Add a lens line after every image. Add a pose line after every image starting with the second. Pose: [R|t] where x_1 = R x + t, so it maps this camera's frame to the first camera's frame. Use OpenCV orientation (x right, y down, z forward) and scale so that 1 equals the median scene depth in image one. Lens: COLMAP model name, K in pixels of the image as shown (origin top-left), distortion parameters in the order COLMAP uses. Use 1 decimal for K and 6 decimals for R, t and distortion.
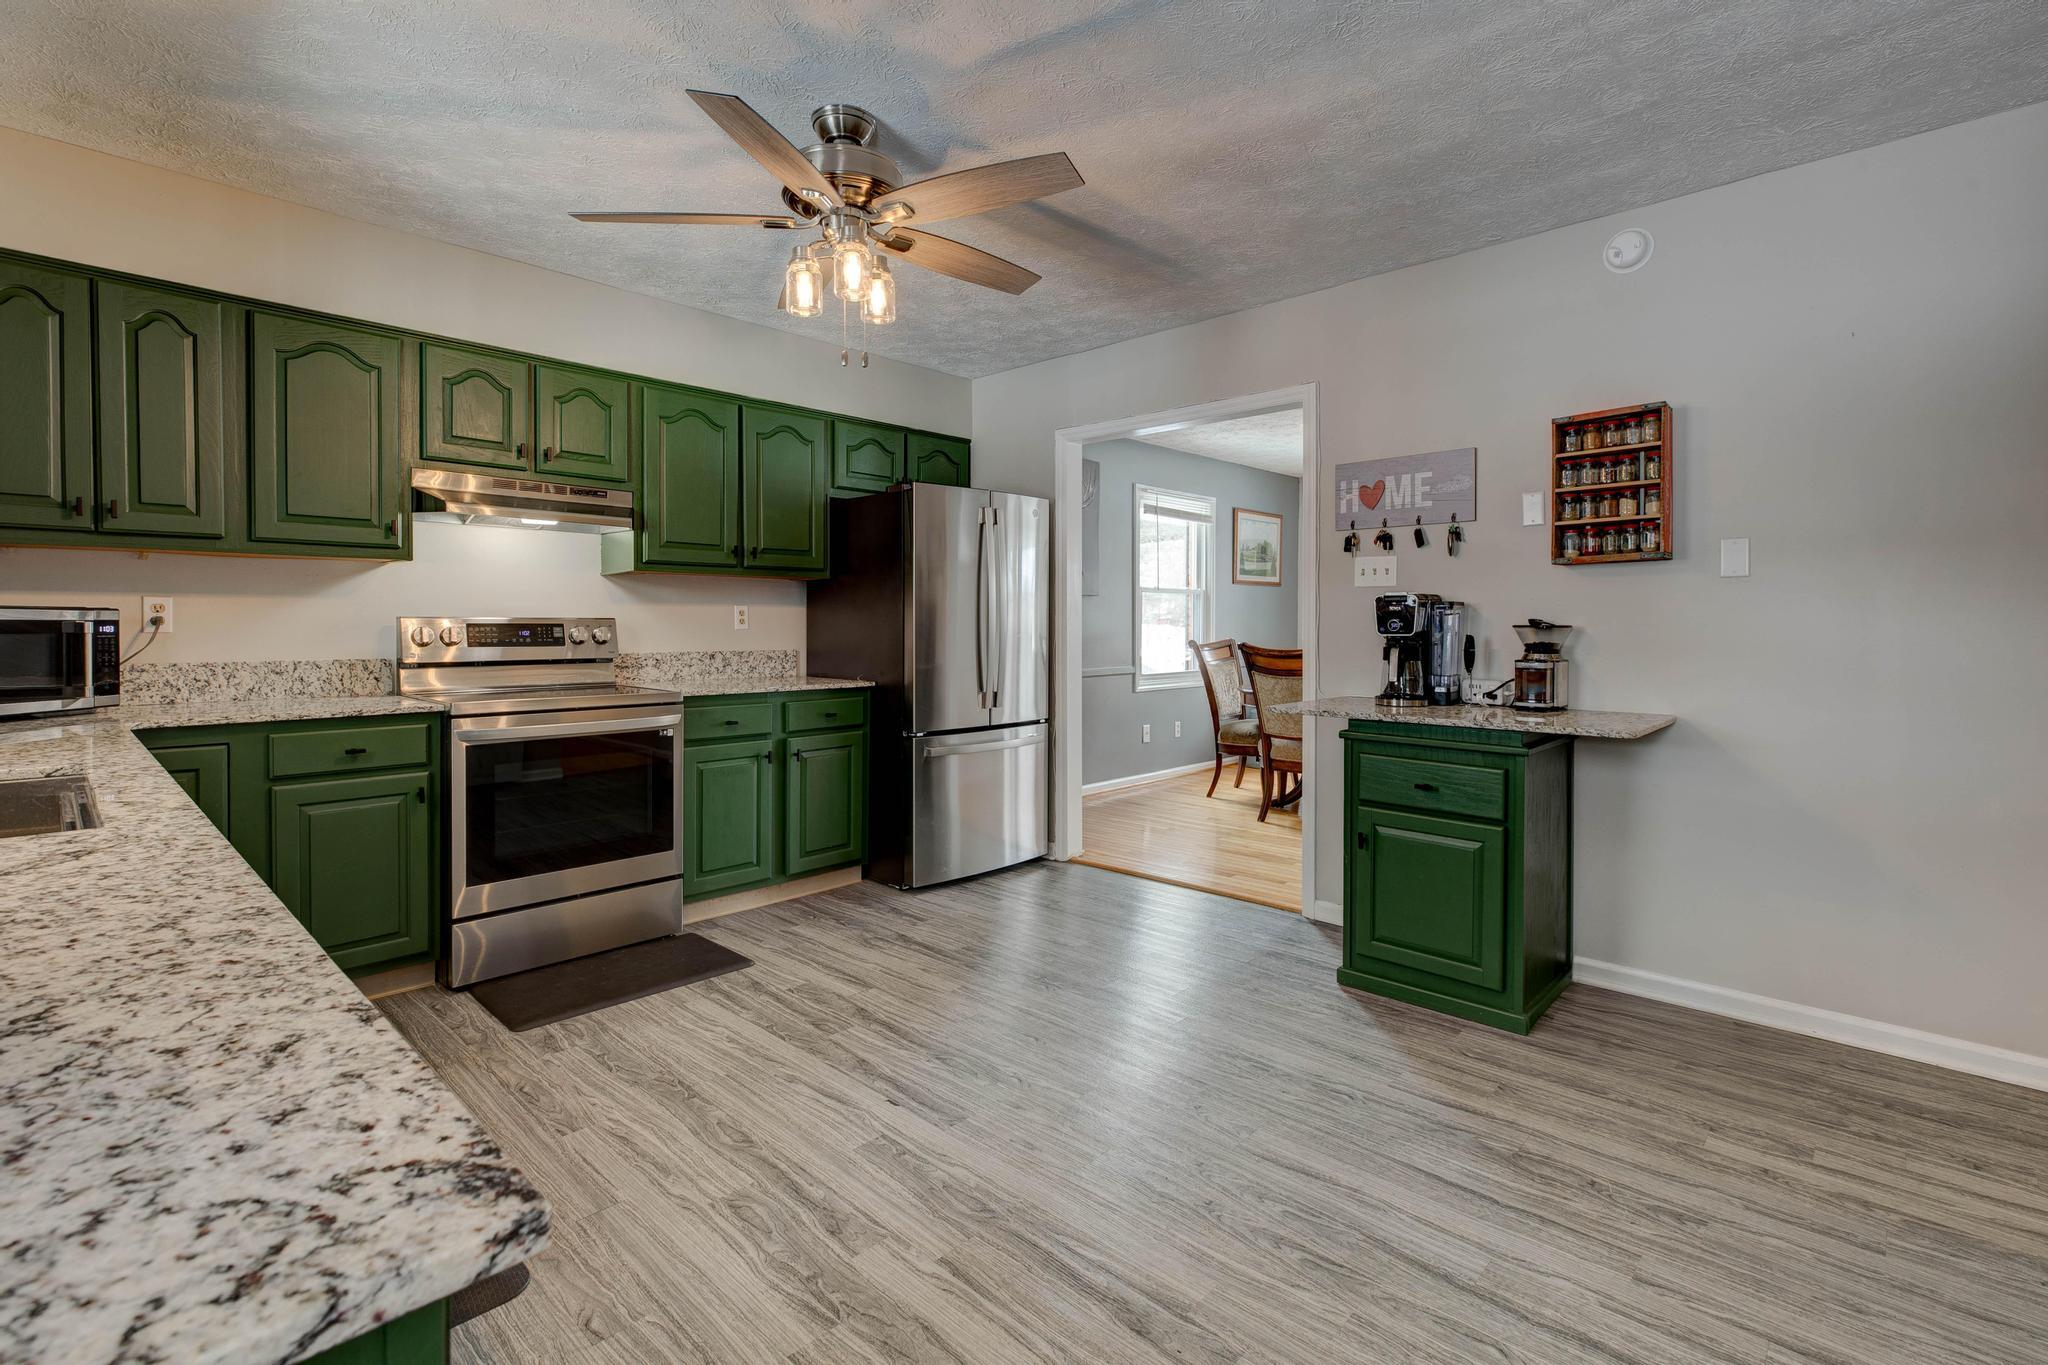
lens RADIAL K [[942.9, 0, 1040.5], [0, 942.9, 631.6], [0, 0, 1]] dist [0.005018, -0.001163]
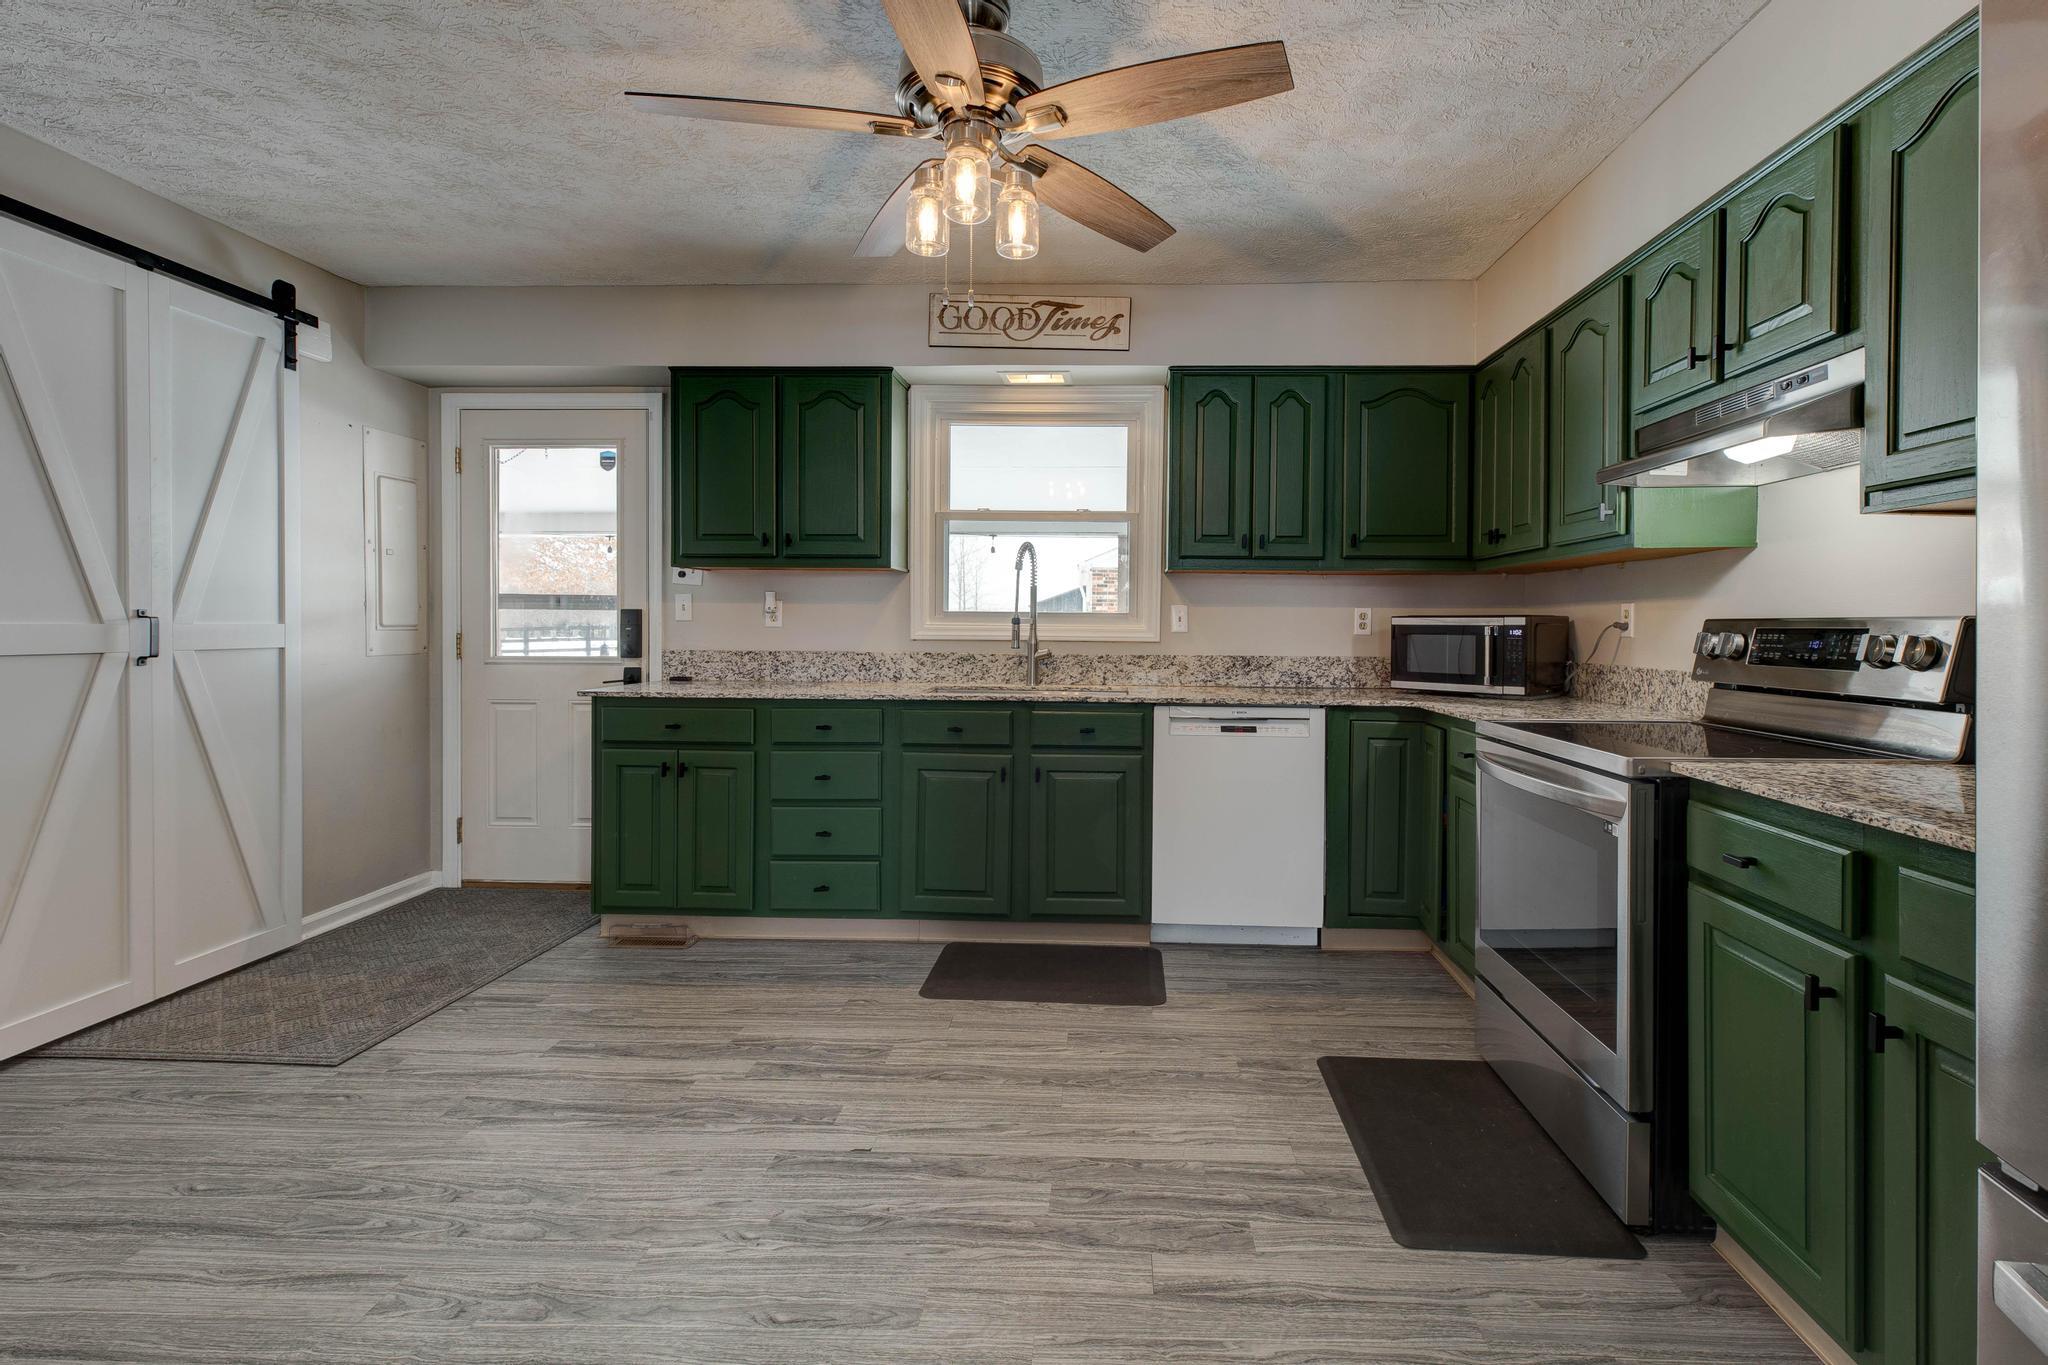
lens RADIAL K [[942.9, 0, 1090.0], [0, 942.9, 636.4], [0, 0, 1]] dist [0.005018, -0.001163]
pose [[-0.754909, 0.000688, -0.655829, 0.211461], [-0.012842, 0.999792, 0.015831, -0.008966], [0.655703, 0.020373, -0.754744, 1.409379]]
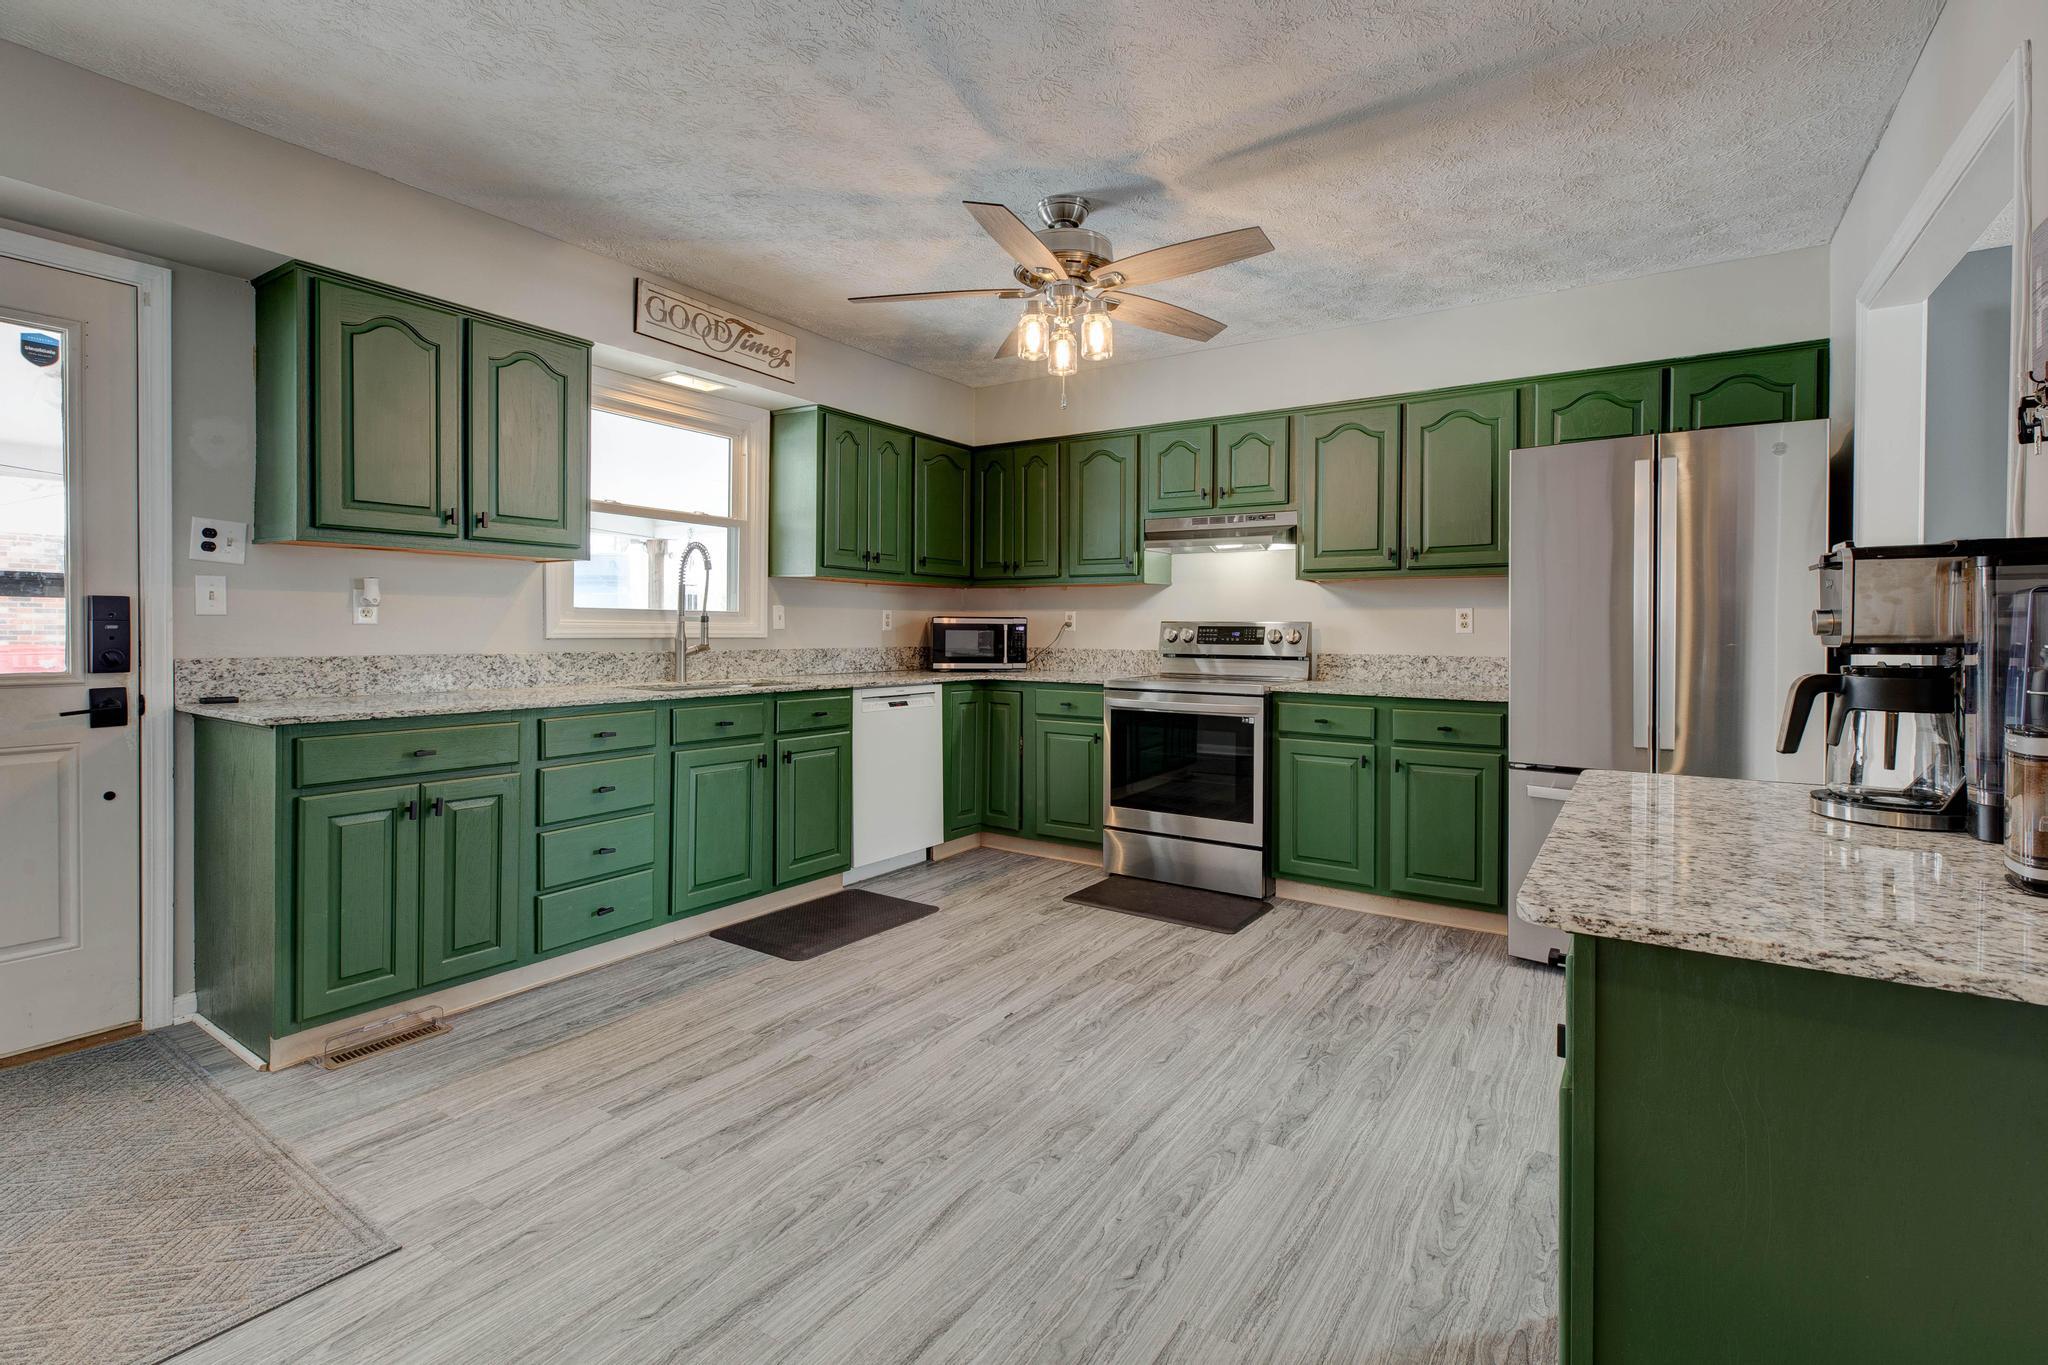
lens RADIAL K [[942.9, 0, 1031.1], [0, 942.9, 636.0], [0, 0, 1]] dist [0.005018, -0.001163]
pose [[0.166884, 0.008049, -0.985944, 0.810797], [-0.014328, 0.999881, 0.005737, 0.001241], [0.985872, 0.013169, 0.166980, 0.634326]]
